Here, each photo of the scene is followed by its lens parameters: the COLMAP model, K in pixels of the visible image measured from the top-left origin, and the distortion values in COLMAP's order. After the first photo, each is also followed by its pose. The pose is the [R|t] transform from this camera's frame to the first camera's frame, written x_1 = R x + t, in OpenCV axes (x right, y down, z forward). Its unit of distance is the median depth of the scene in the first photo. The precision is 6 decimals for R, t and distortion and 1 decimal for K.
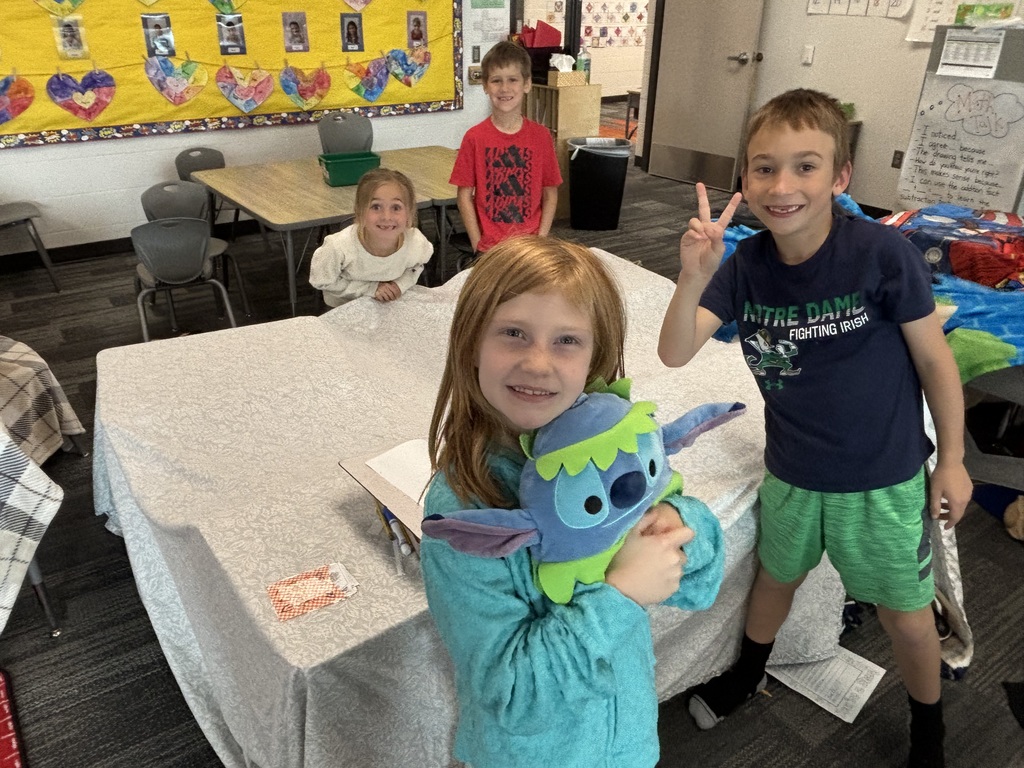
lens RADIAL K [[782.2, 0, 512.0], [0, 782.2, 384.0], [0, 0, 1]] dist [-0.003882, -0.006564]
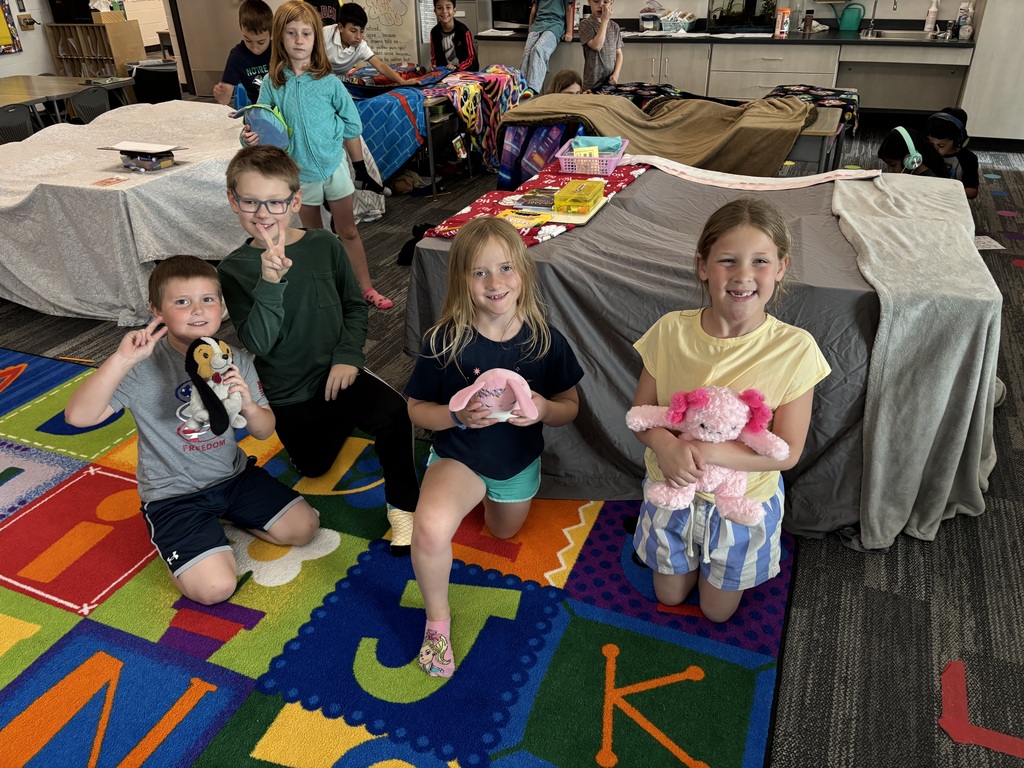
lens RADIAL K [[775.9, 0, 512.0], [0, 775.9, 384.0], [0, 0, 1]] dist [0.055759, -0.056532]
pose [[0.851714, -0.282434, 0.441377, -0.106673], [0.264523, 0.958850, 0.103119, 0.235792], [-0.452339, 0.028926, 0.891377, -0.450610]]
